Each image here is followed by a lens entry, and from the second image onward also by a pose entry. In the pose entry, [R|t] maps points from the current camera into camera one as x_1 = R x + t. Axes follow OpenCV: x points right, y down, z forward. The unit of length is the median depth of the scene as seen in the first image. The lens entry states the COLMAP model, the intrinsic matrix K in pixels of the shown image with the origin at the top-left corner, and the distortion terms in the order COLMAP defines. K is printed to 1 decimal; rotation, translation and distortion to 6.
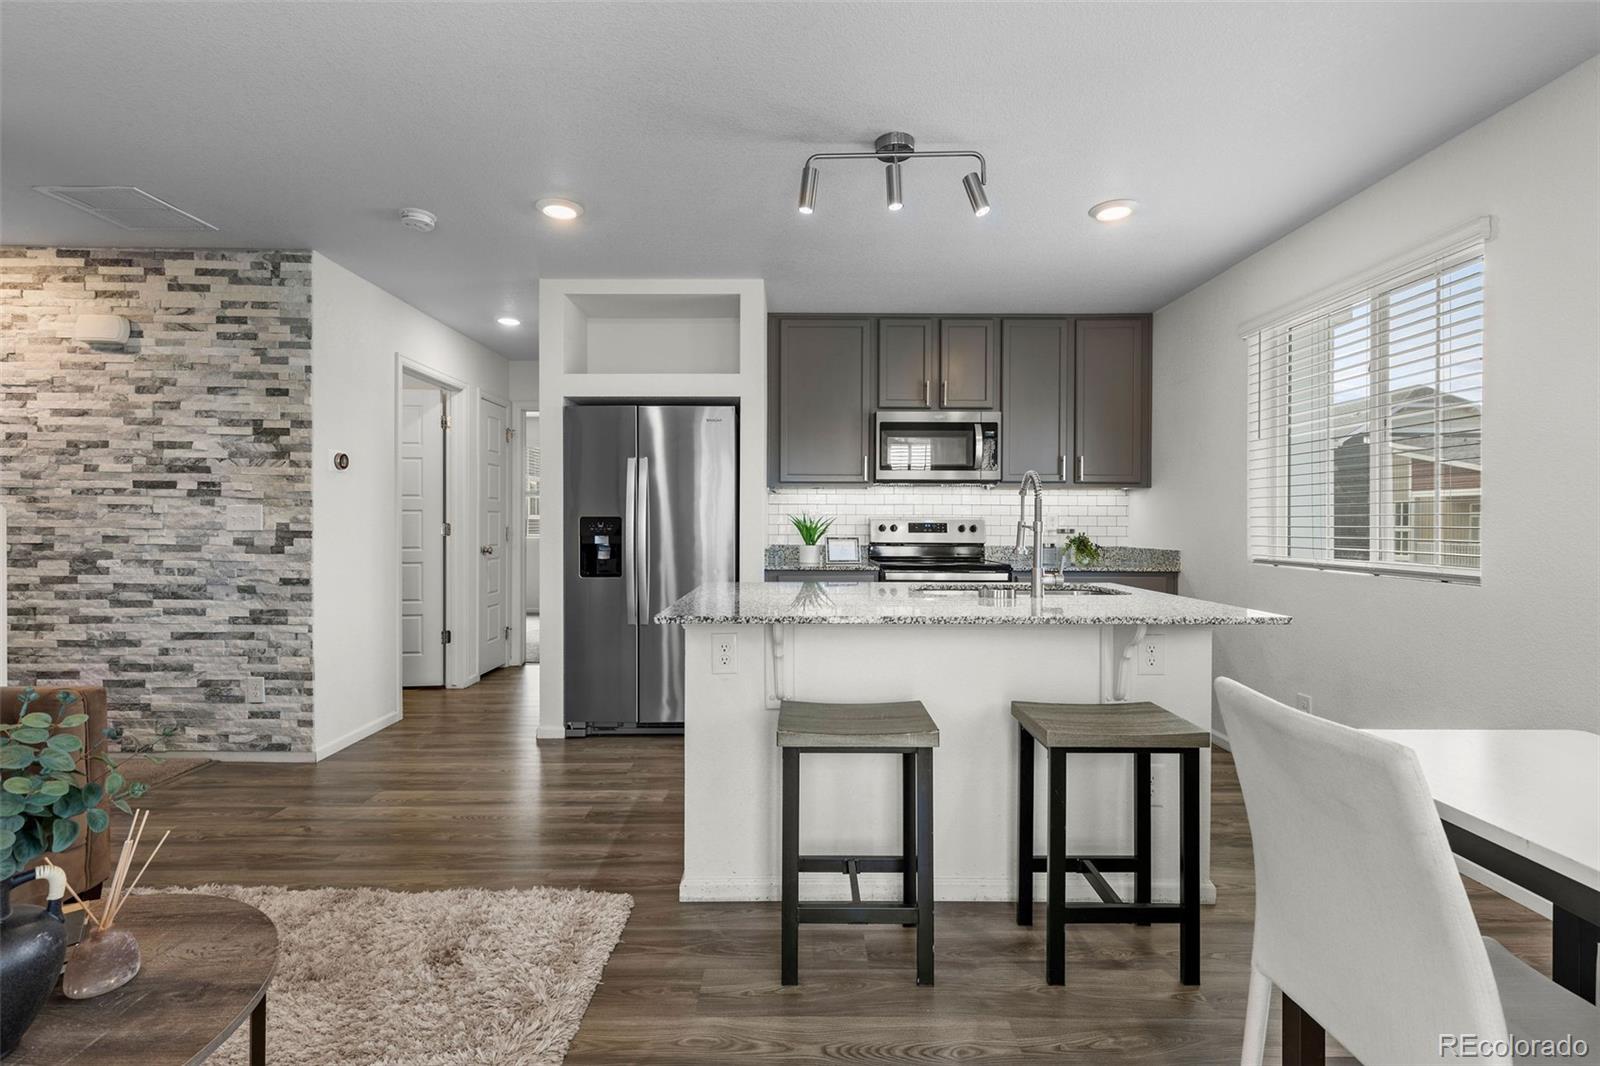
lens RADIAL K [[711.8, 0, 792.9], [0, 711.8, 524.8], [0, 0, 1]] dist [0.001044, -0.000417]
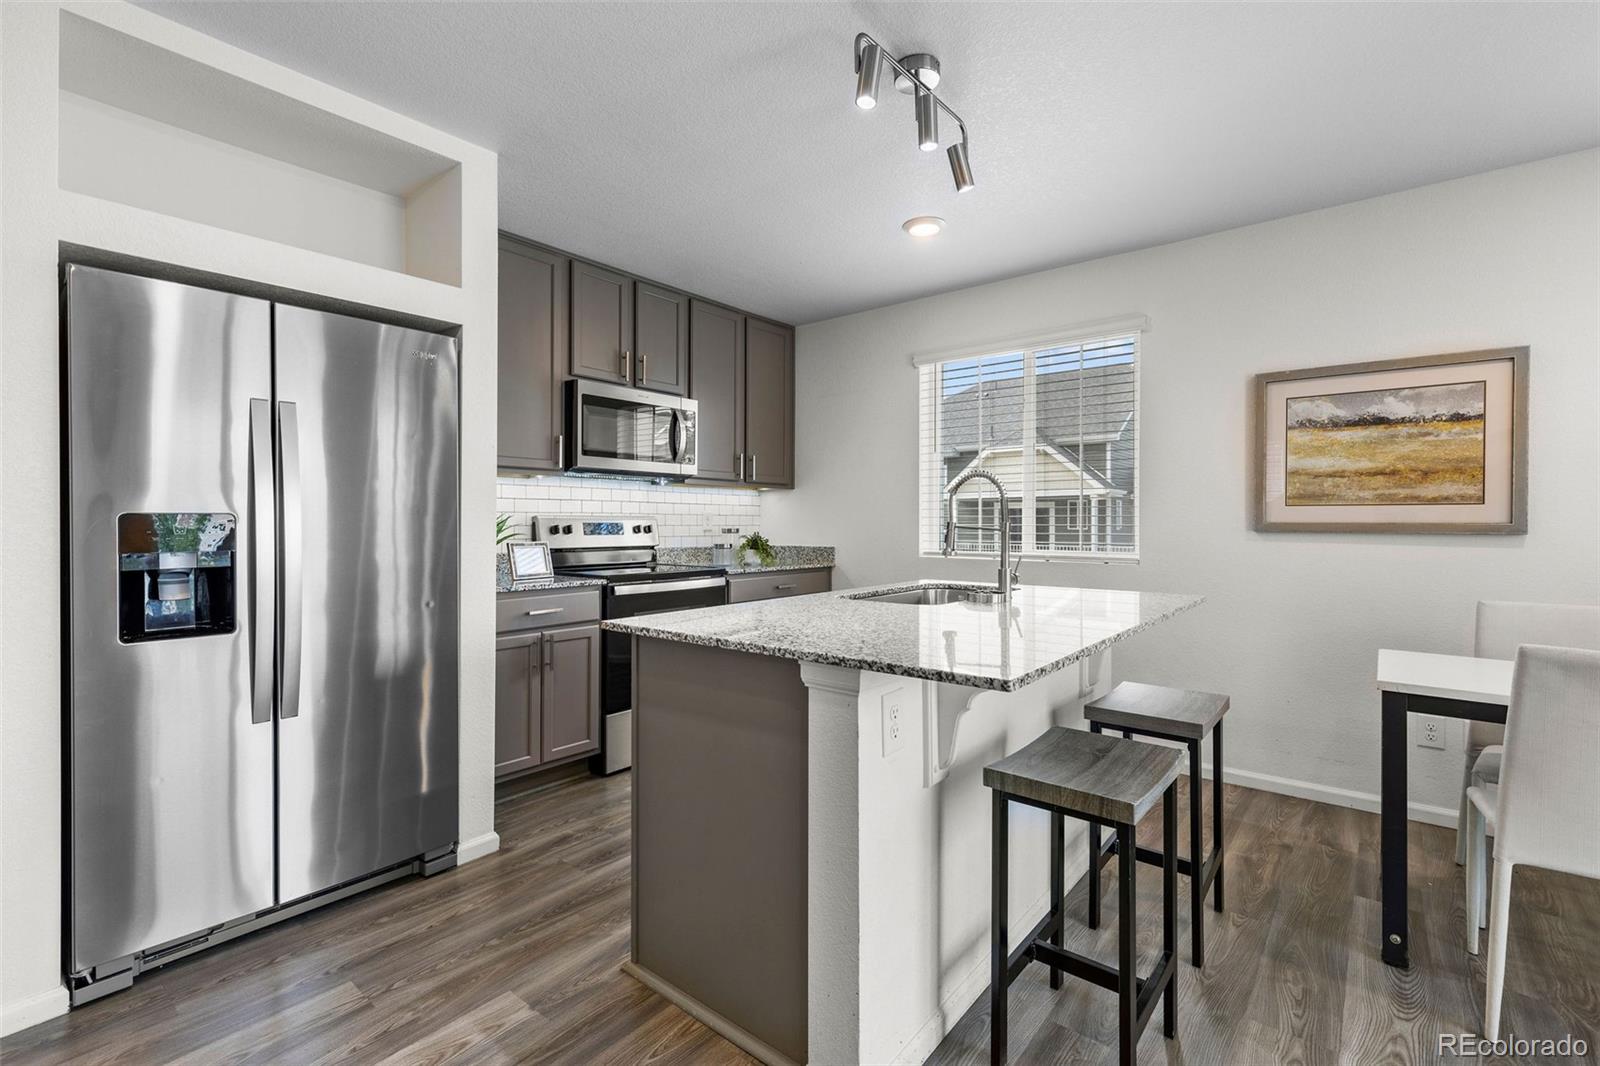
lens RADIAL K [[711.8, 0, 801.6], [0, 711.8, 522.6], [0, 0, 1]] dist [0.001044, -0.000417]
pose [[0.626090, -0.002741, 0.779746, -0.352295], [0.004198, 0.999991, 0.000145, -0.002444], [-0.779740, 0.003183, 0.626096, 0.341214]]
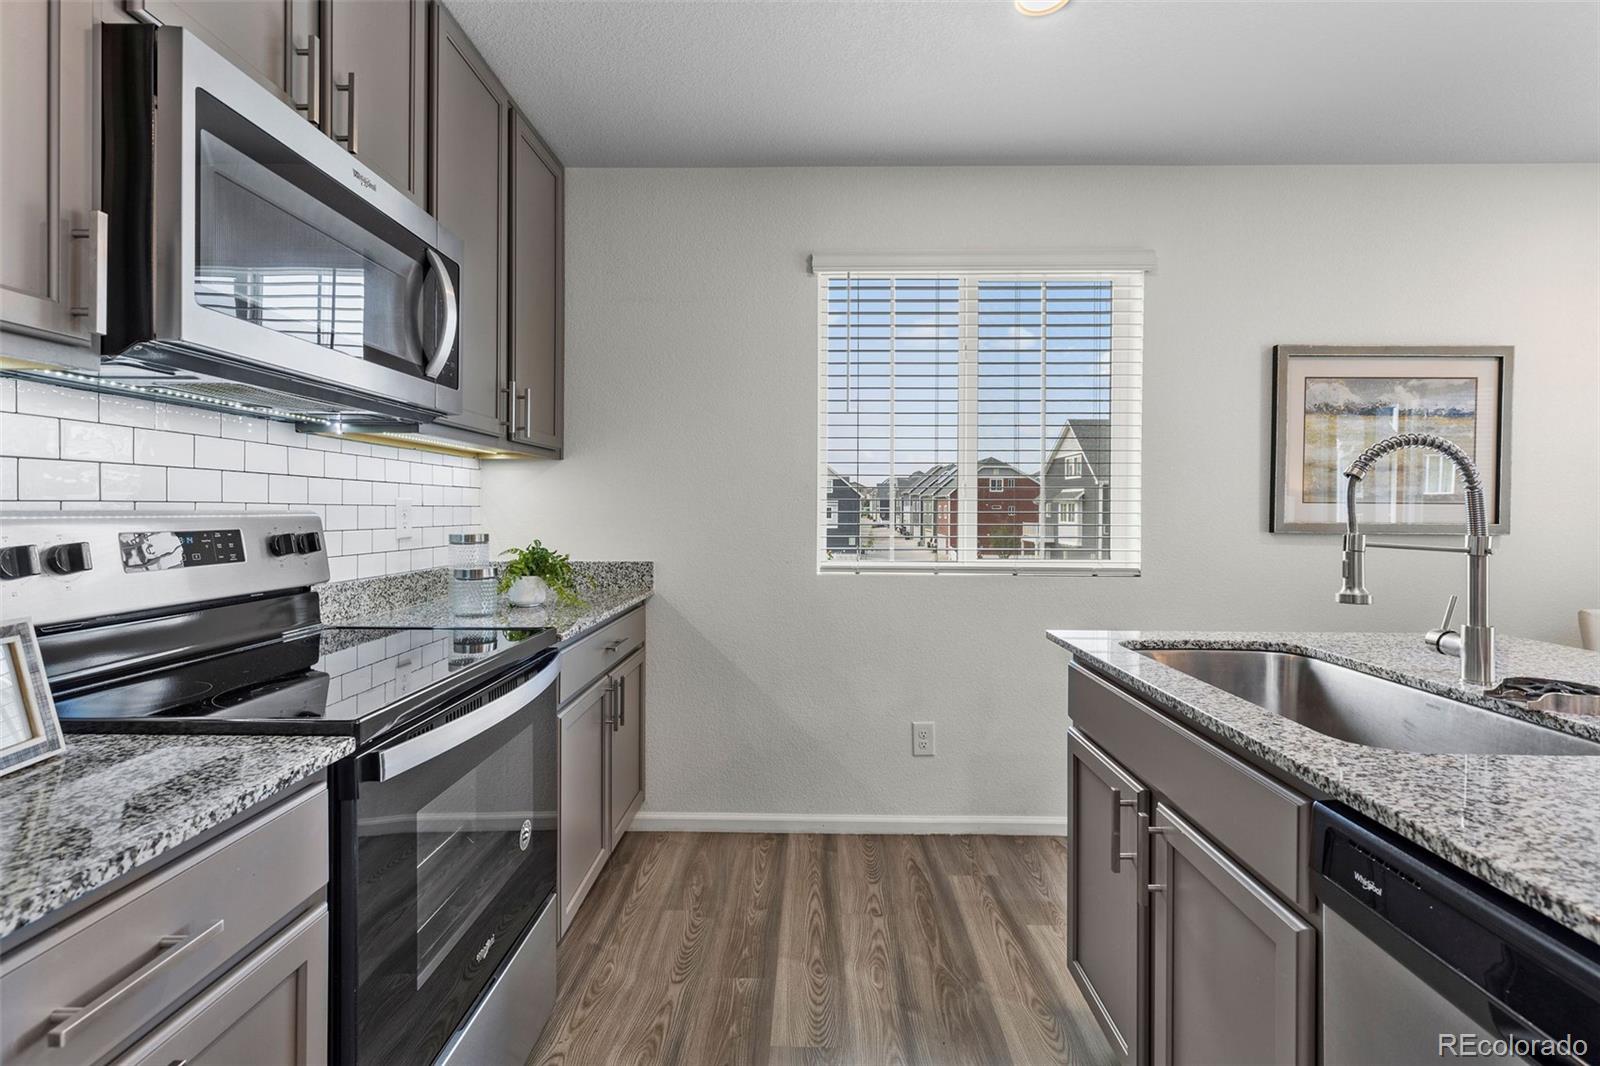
lens RADIAL K [[711.8, 0, 794.5], [0, 711.8, 514.2], [0, 0, 1]] dist [0.001044, -0.000417]
pose [[0.019406, -0.010784, 0.999754, -0.102192], [-0.000218, 0.999942, 0.010791, -0.014430], [-0.999812, -0.000427, 0.019403, 0.849881]]
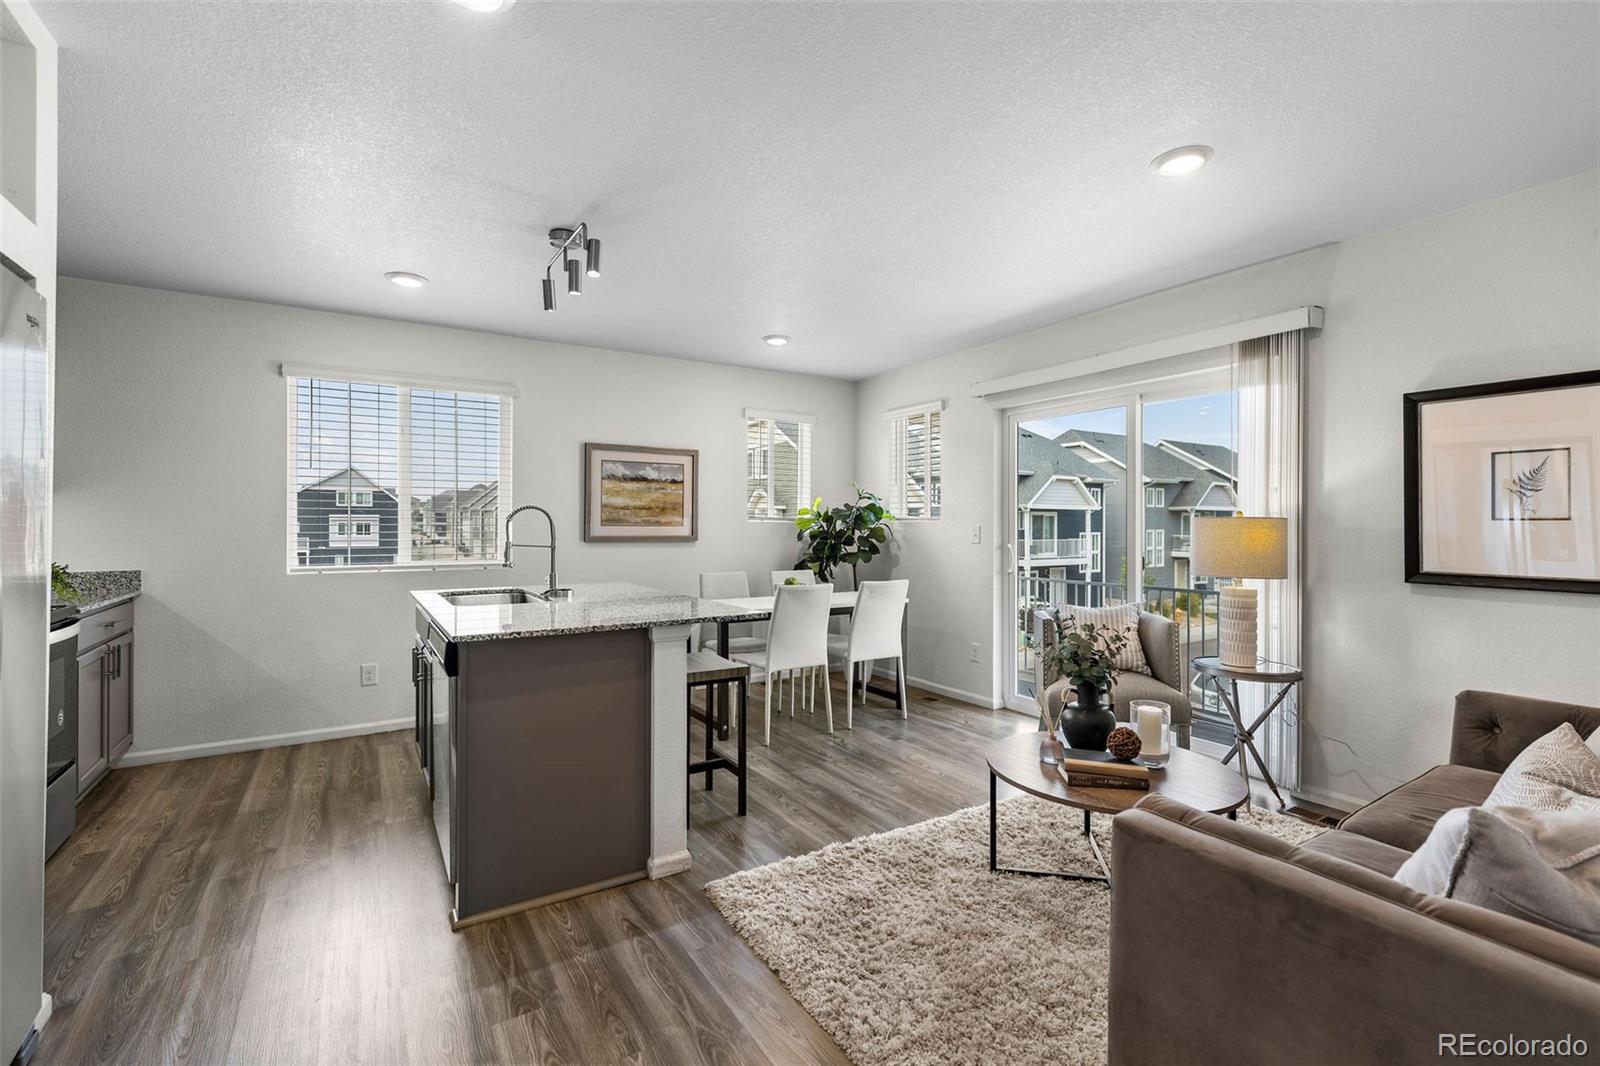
lens RADIAL K [[711.8, 0, 803.8], [0, 711.8, 521.0], [0, 0, 1]] dist [0.001044, -0.000417]
pose [[-0.543606, -0.000204, 0.839340, -0.658881], [0.000435, 1.000000, 0.000525, -0.026231], [-0.839340, 0.000650, -0.543606, 0.778229]]
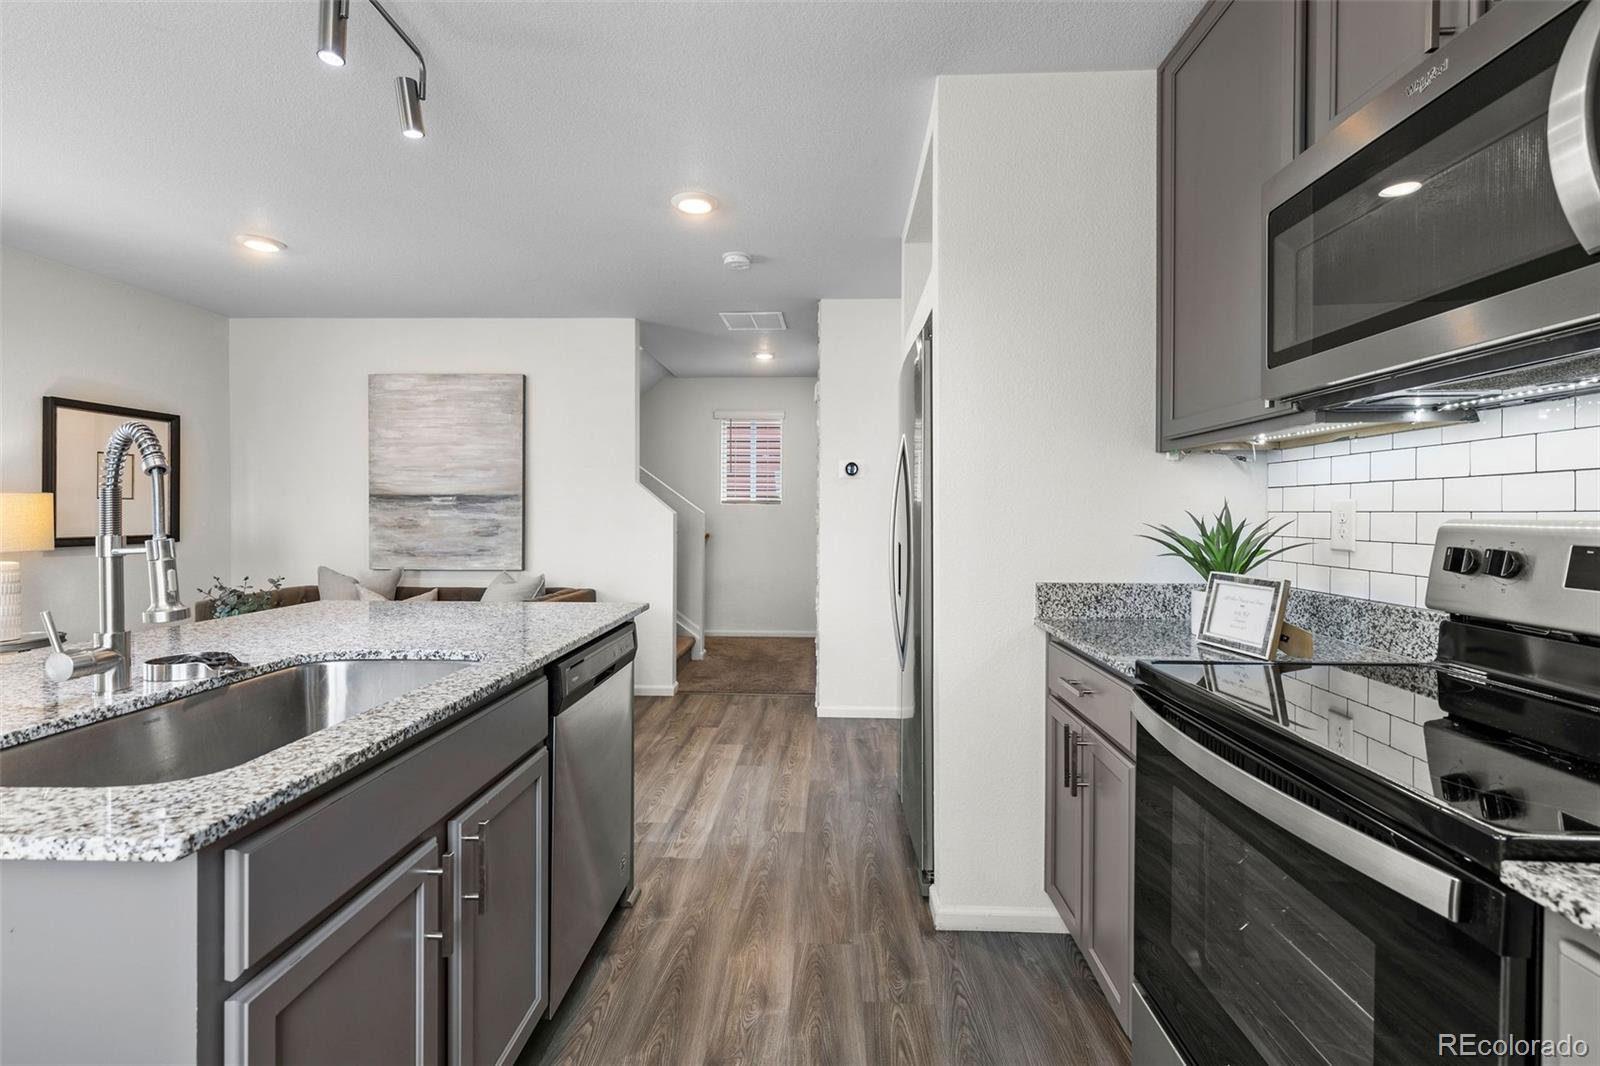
lens RADIAL K [[711.8, 0, 793.5], [0, 711.8, 522.0], [0, 0, 1]] dist [0.001044, -0.000417]
pose [[-0.044053, 0.009673, -0.998982, 0.463837], [-0.006841, 0.999927, 0.009984, -0.012808], [0.999006, 0.007274, -0.043984, 0.849017]]
